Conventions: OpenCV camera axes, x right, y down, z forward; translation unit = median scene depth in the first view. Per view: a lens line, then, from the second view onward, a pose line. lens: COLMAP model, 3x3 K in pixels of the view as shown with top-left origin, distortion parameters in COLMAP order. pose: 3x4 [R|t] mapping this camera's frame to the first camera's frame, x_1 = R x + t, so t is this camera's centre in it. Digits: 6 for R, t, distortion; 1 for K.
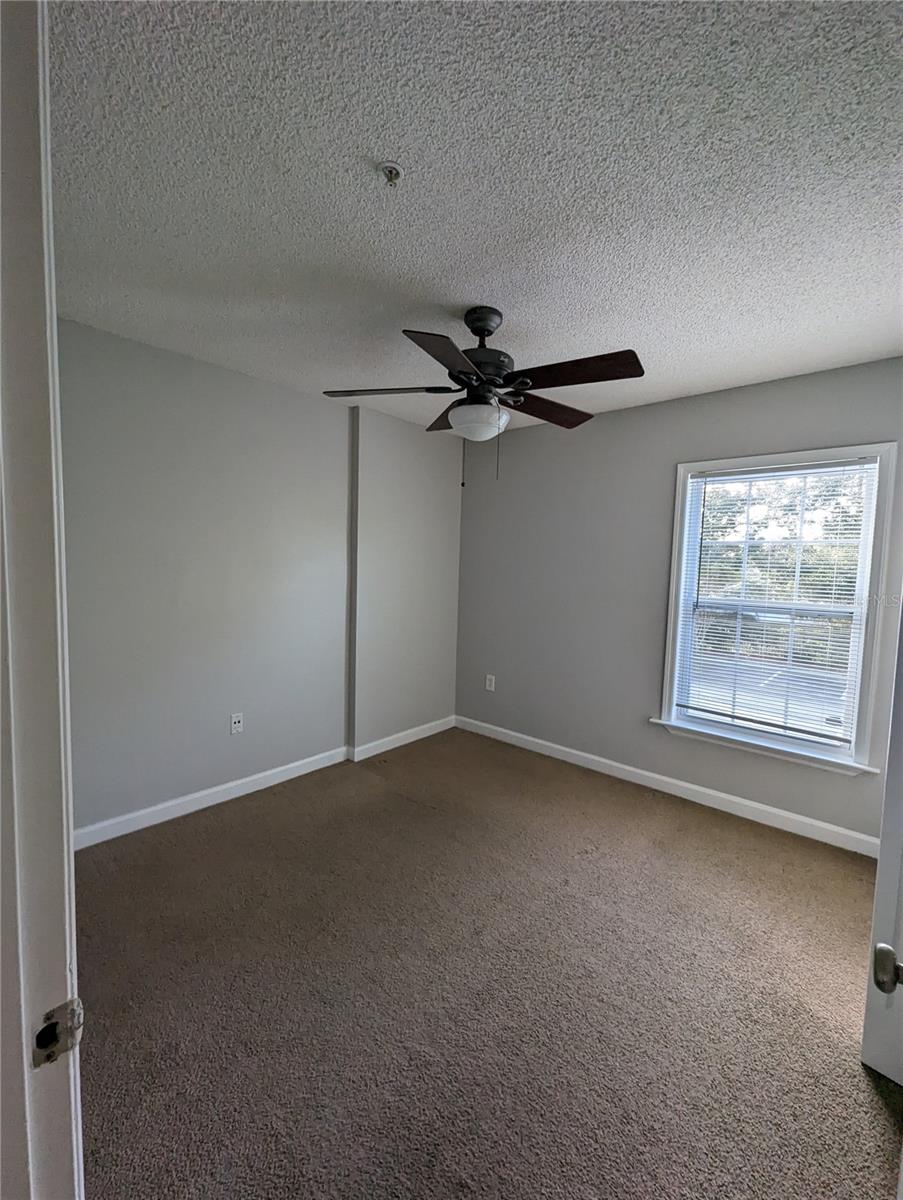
lens RADIAL K [[494.3, 0, 446.7], [0, 494.3, 601.4], [0, 0, 1]] dist [-0.000777, -0.001042]
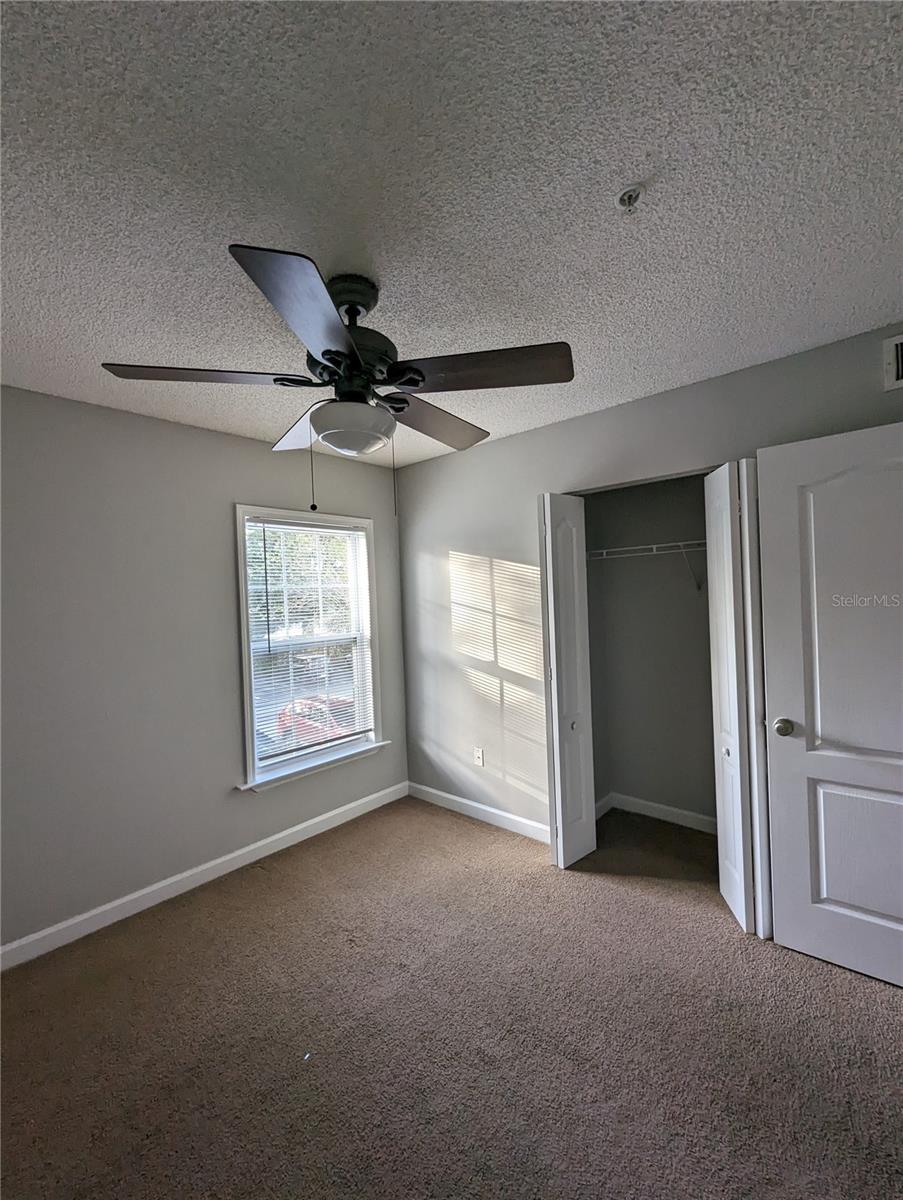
lens RADIAL K [[494.3, 0, 446.7], [0, 494.3, 601.4], [0, 0, 1]] dist [-0.000777, -0.001042]
pose [[0.013566, -0.041105, 0.999063, -0.782572], [0.115291, 0.992555, 0.039272, -0.146939], [-0.993239, 0.114651, 0.018205, 1.025912]]
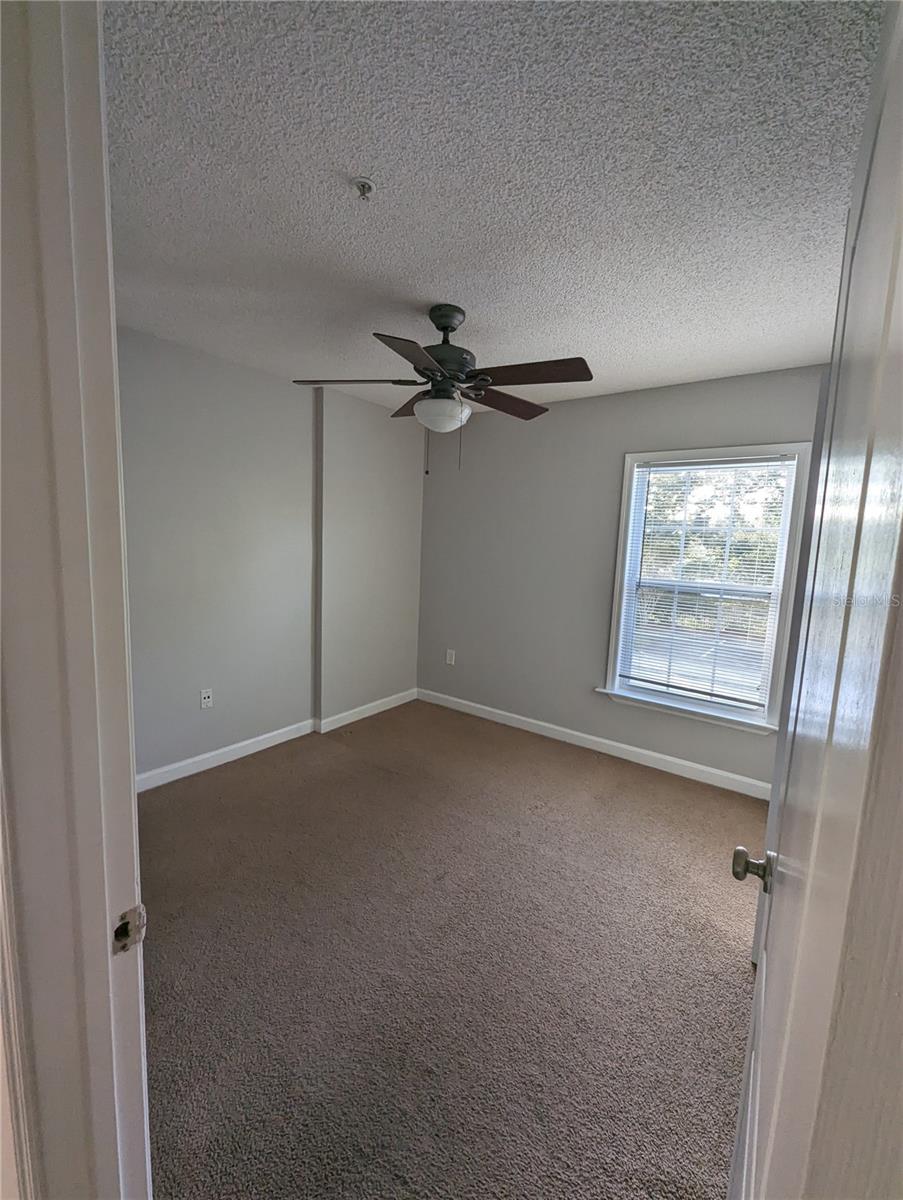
lens RADIAL K [[494.3, 0, 446.7], [0, 494.3, 601.4], [0, 0, 1]] dist [-0.000777, -0.001042]
pose [[0.996588, 0.000407, 0.082532, -0.015913], [-0.004748, 0.998615, 0.052402, -0.020431], [-0.082396, -0.052615, 0.995210, -0.095982]]
